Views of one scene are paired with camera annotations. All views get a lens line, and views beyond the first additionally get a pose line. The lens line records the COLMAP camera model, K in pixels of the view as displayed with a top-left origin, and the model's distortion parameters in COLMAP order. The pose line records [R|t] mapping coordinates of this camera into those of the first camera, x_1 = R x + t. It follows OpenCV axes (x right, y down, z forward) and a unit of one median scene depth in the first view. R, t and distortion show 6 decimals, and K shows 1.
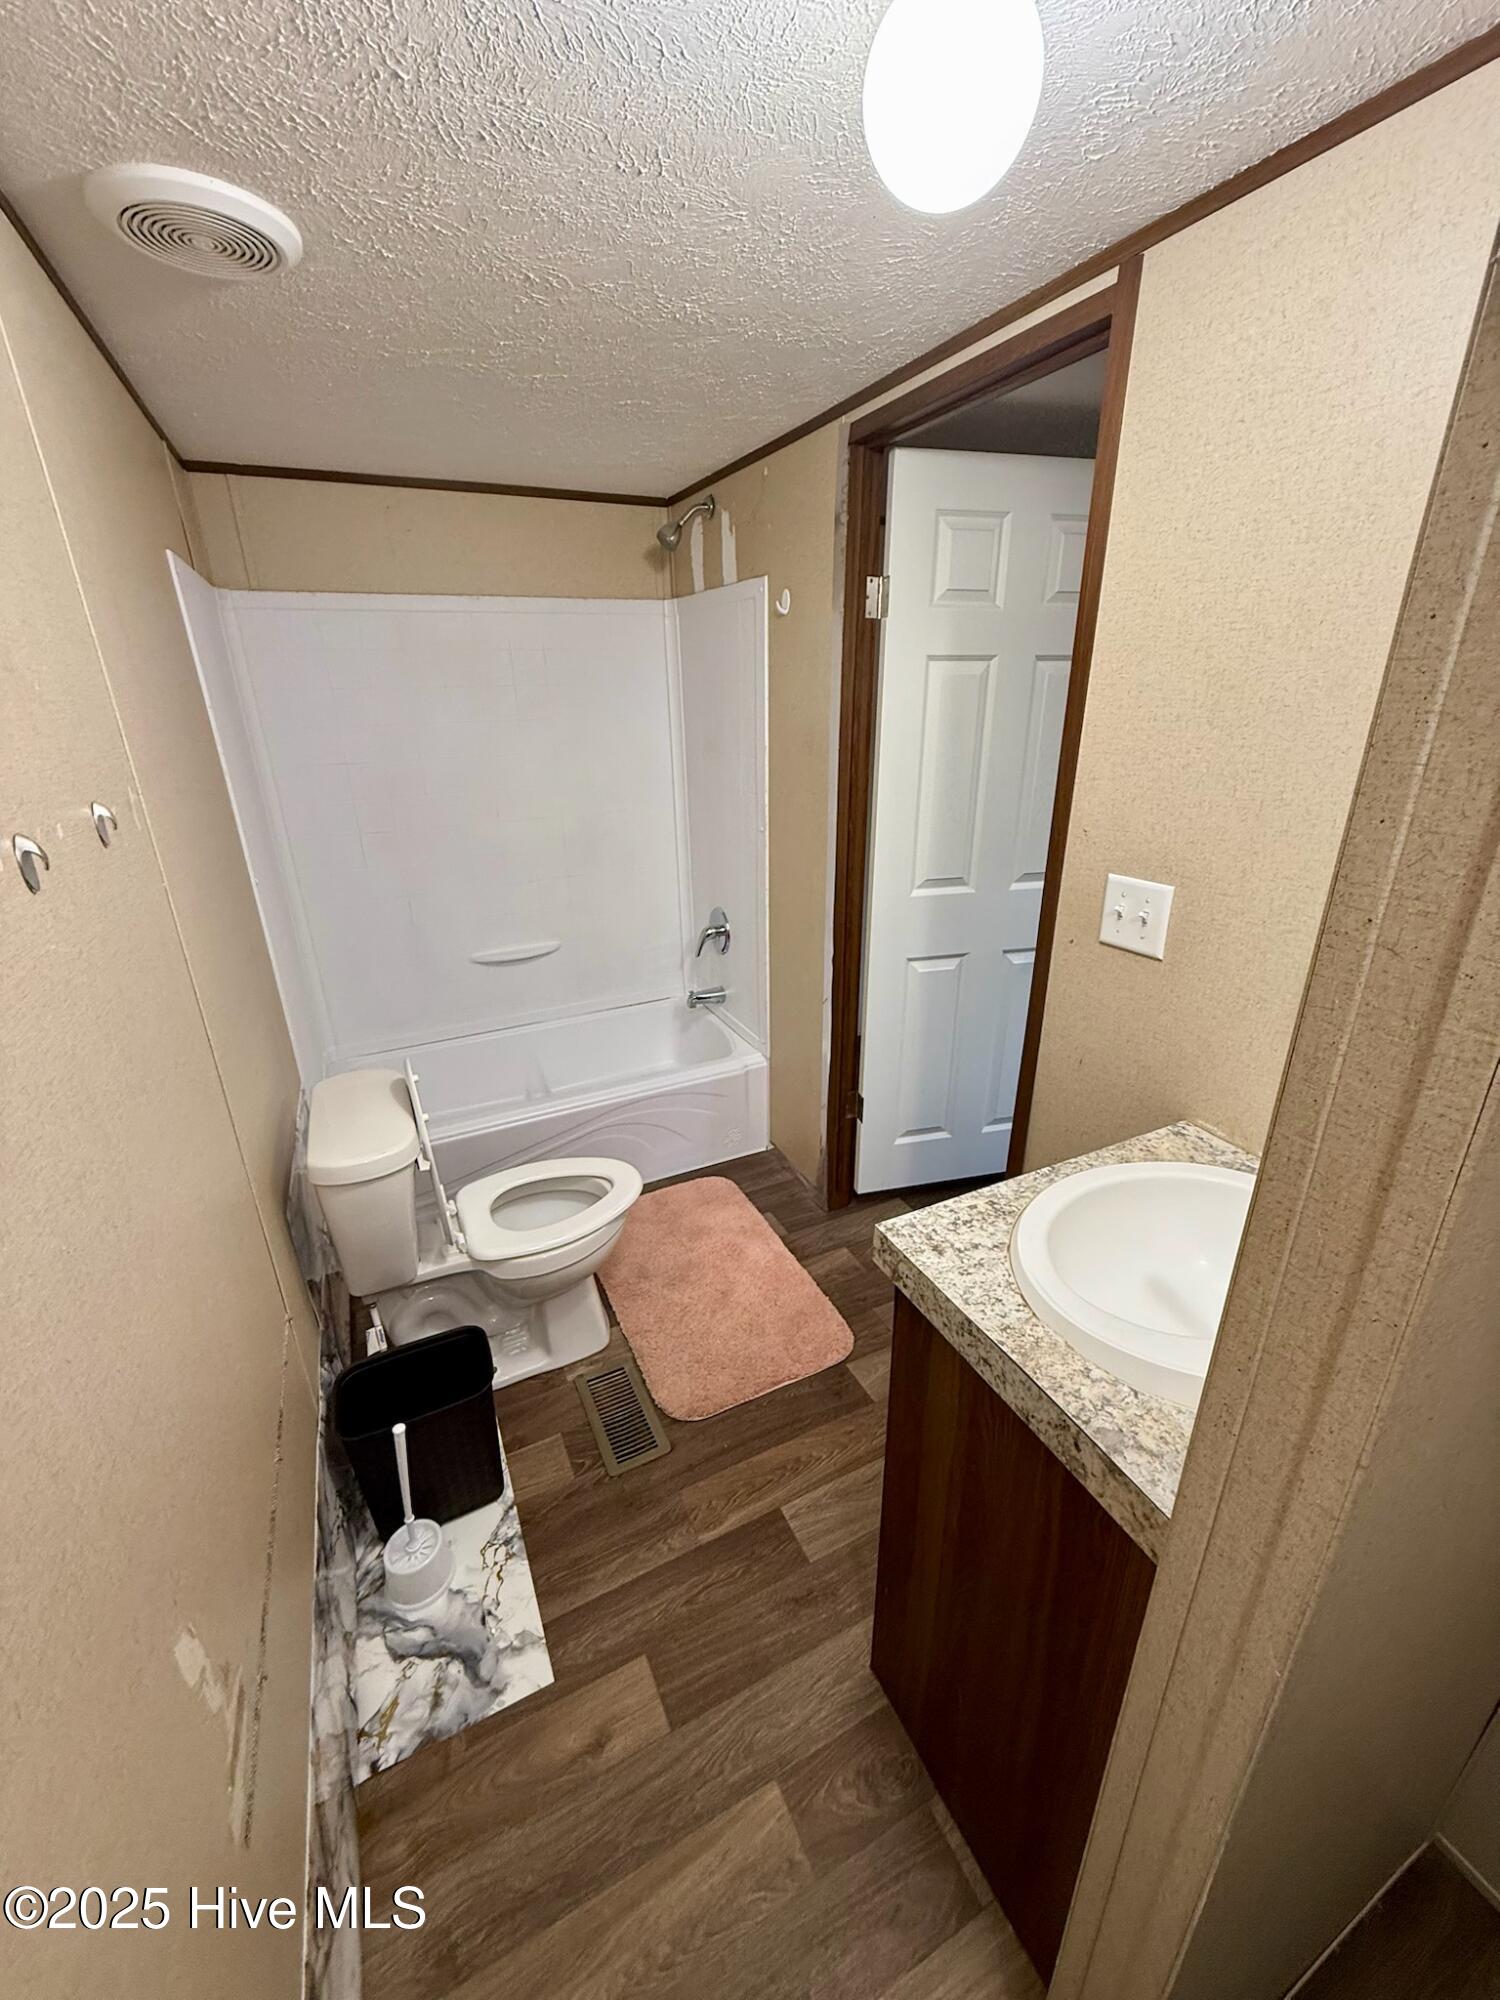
lens RADIAL K [[798.7, 0, 759.3], [0, 798.7, 1013.9], [0, 0, 1]] dist [0.001316, -0.000549]
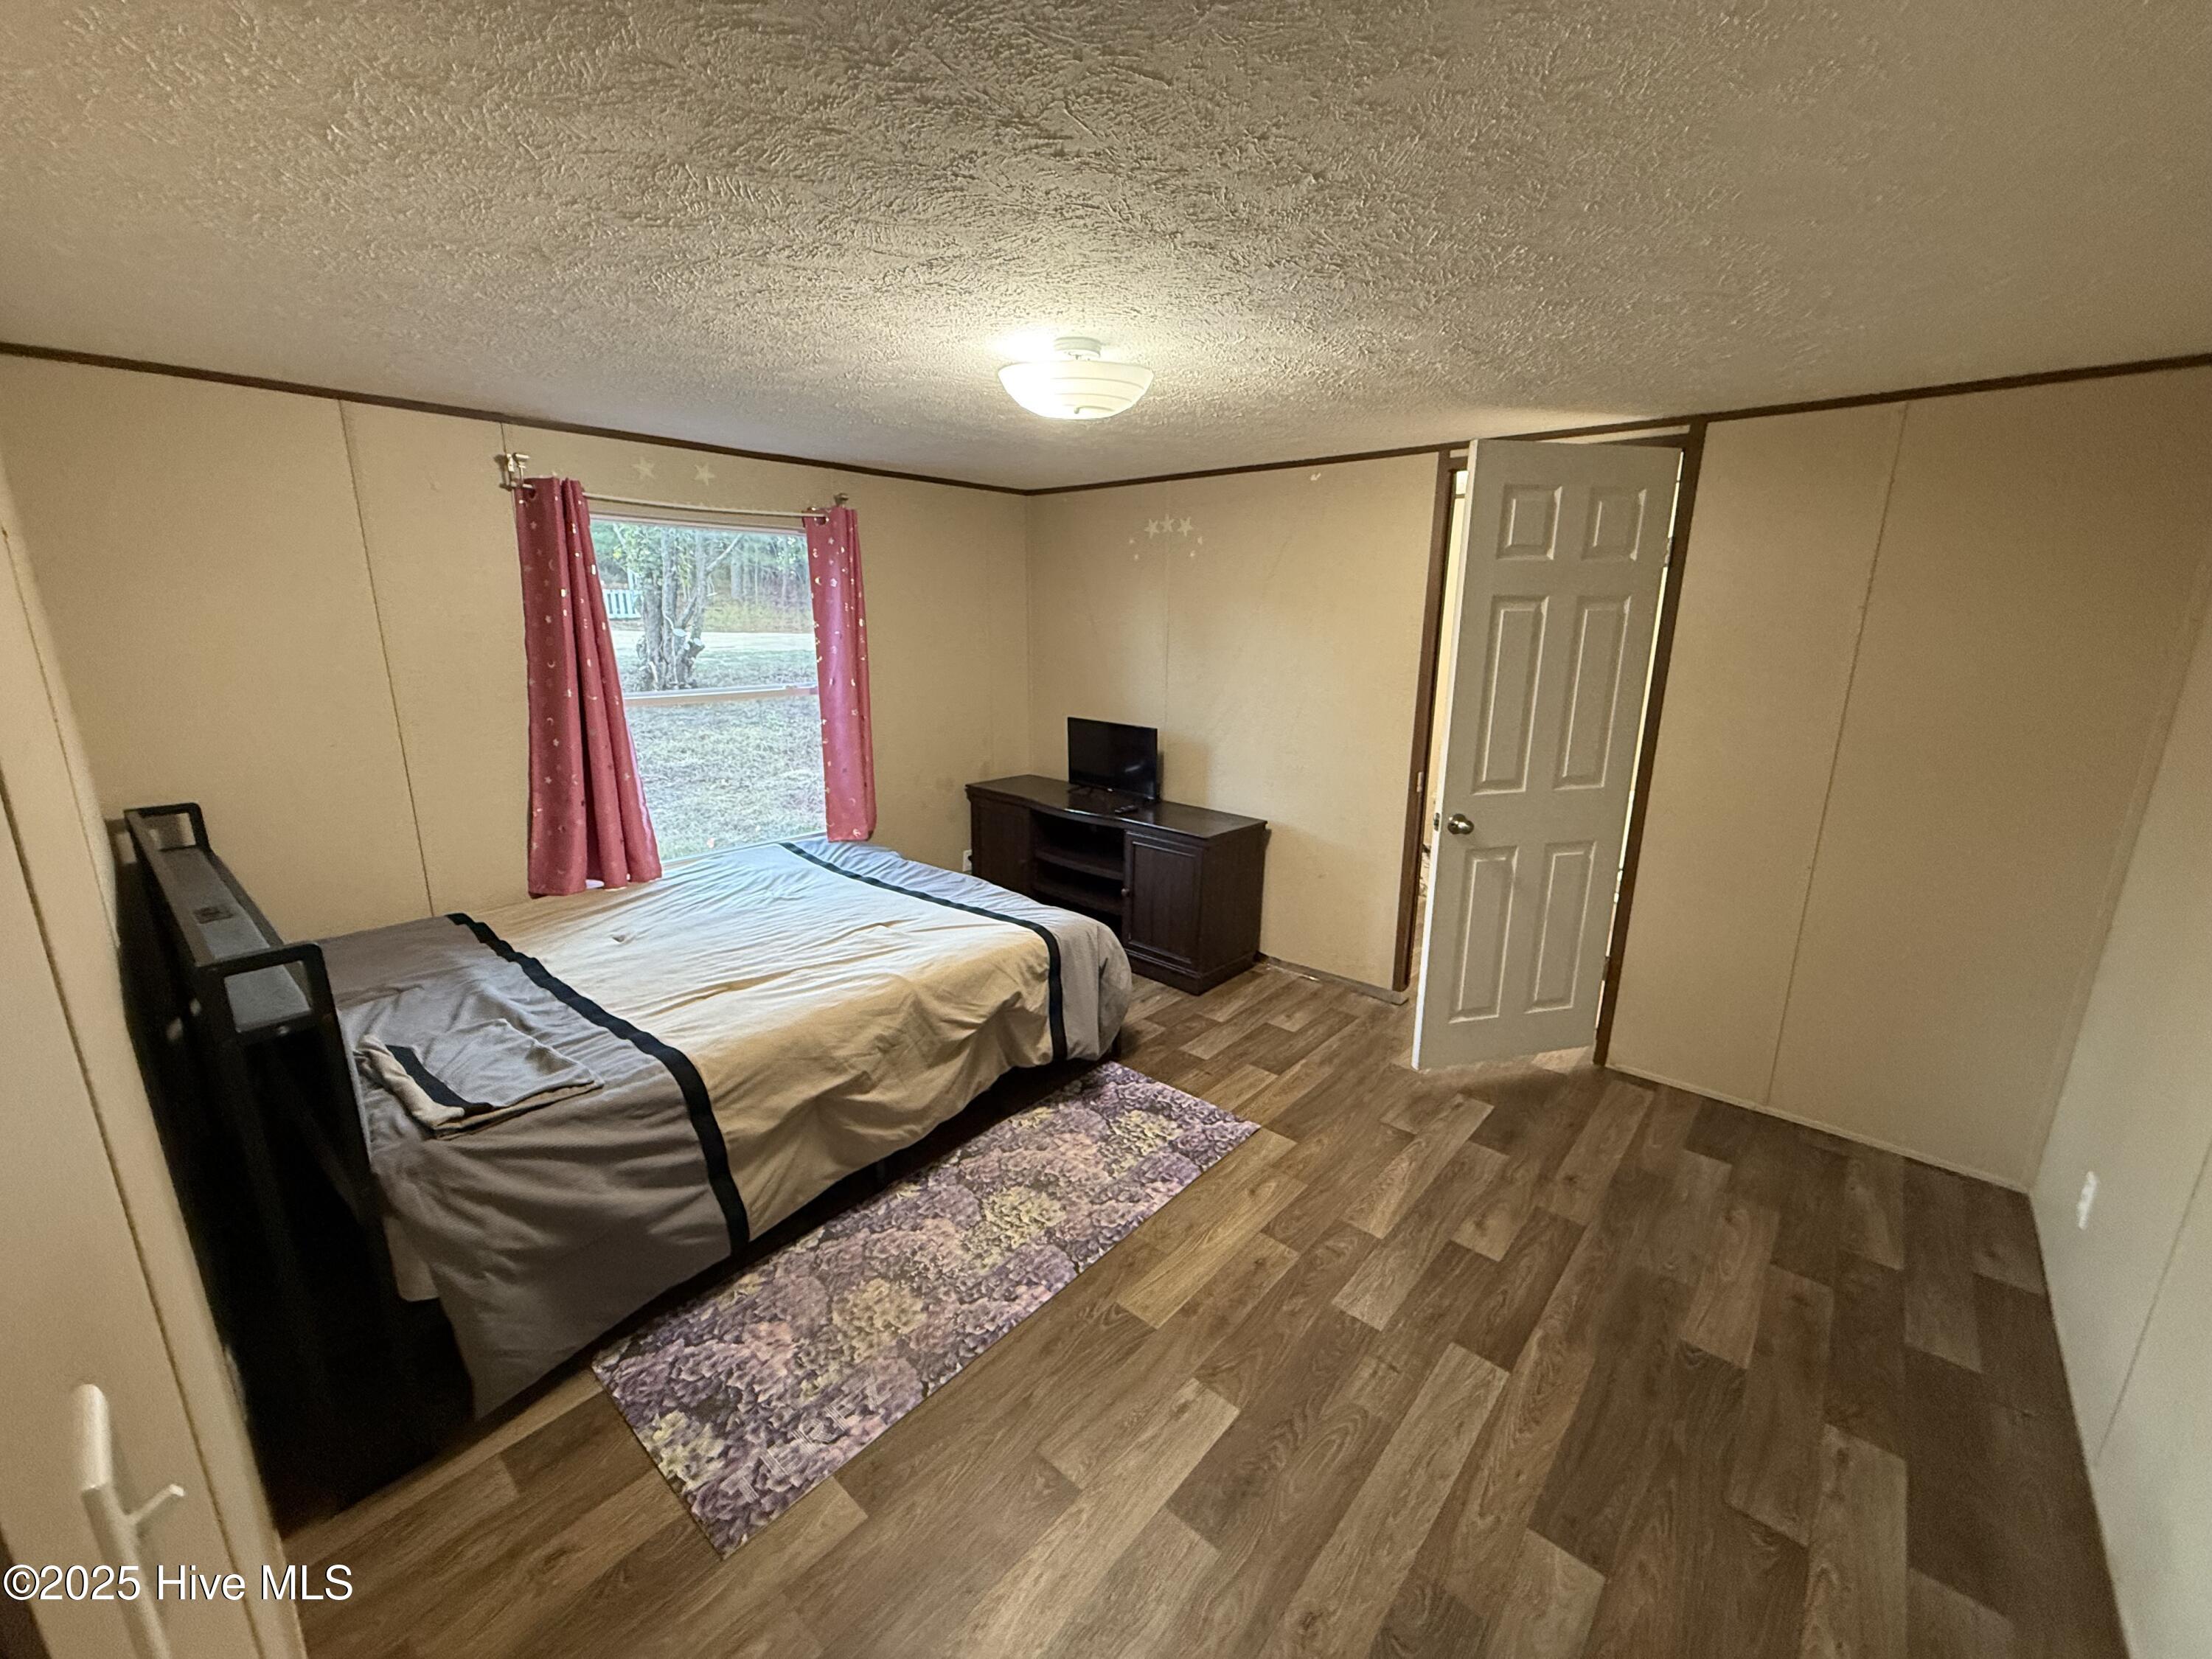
lens RADIAL K [[883.4, 0, 1114.5], [0, 883.4, 835.9], [0, 0, 1]] dist [0.001316, -0.000549]
pose [[-0.927190, 0.086456, -0.364479, 1.030115], [-0.140629, 0.821493, 0.552605, -0.625651], [0.347193, 0.563626, -0.749521, 1.536653]]
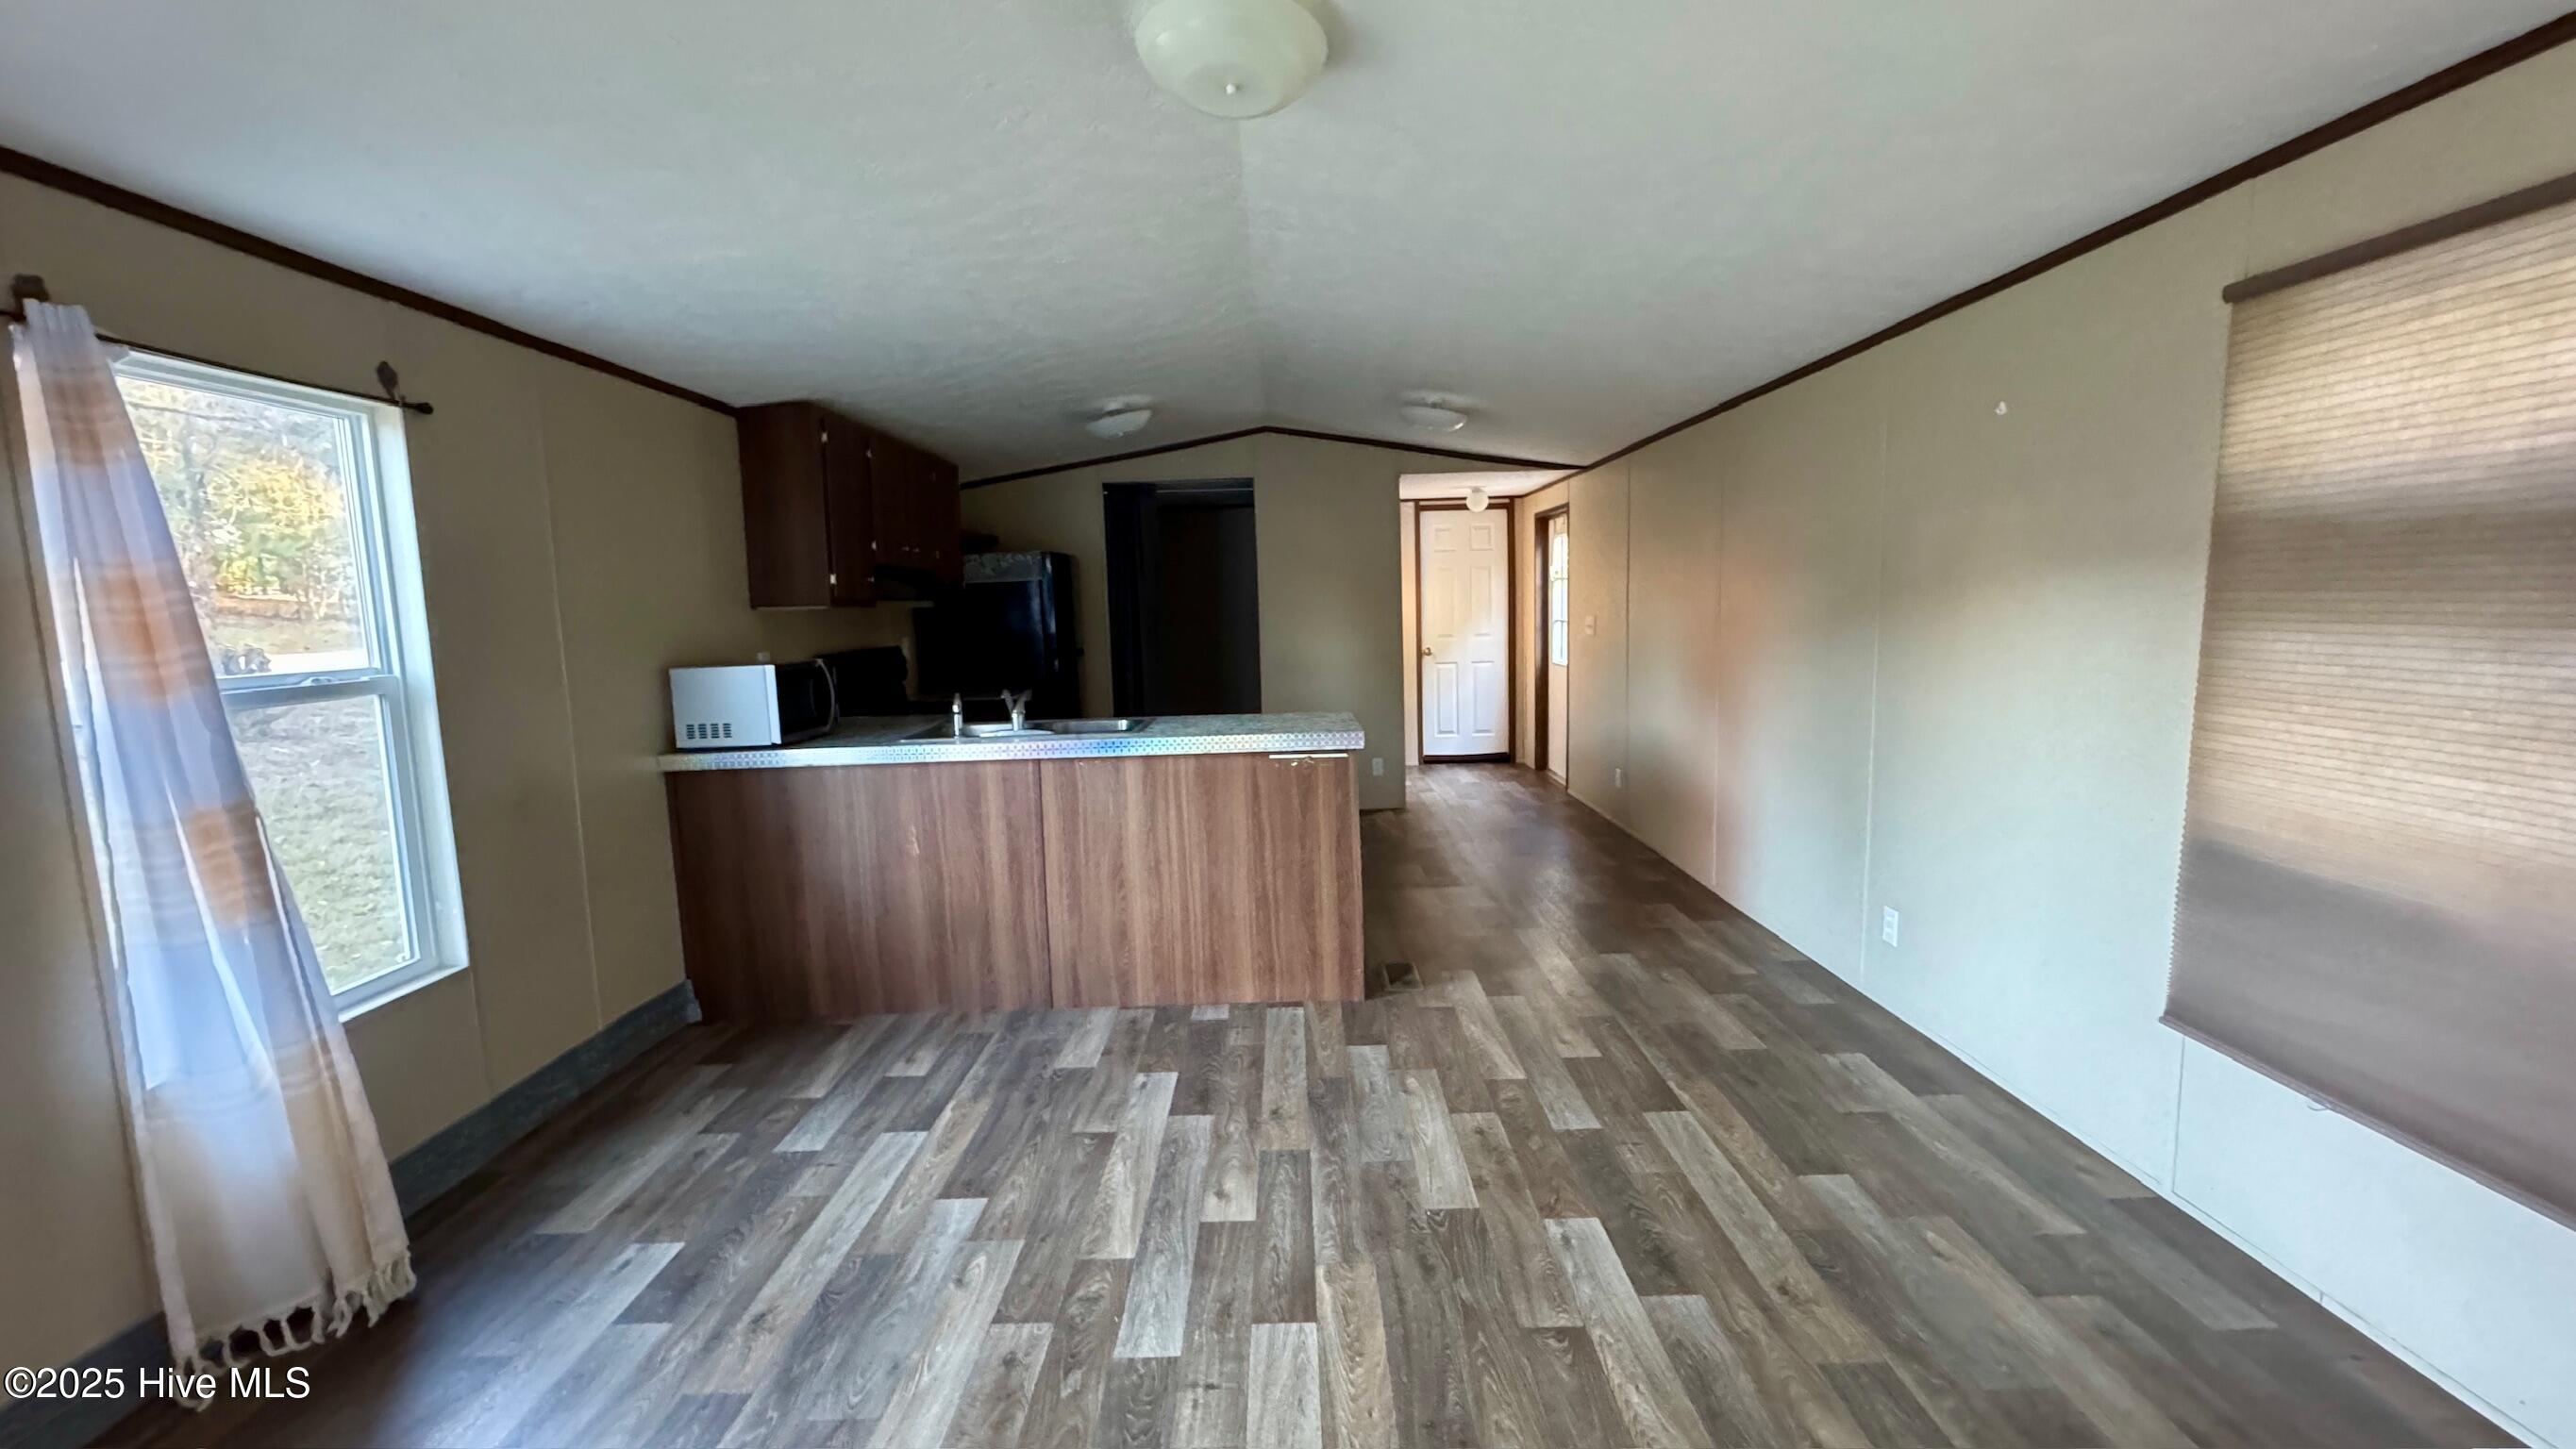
lens RADIAL K [[1017.8, 0, 1300.5], [0, 1017.8, 723.7], [0, 0, 1]] dist [-0.006841, 0.000027]
pose [[-0.443241, 0.130091, -0.886912, 1.208528], [-0.296147, 0.912607, 0.281862, -0.440074], [0.846070, 0.387589, -0.365979, 1.369565]]
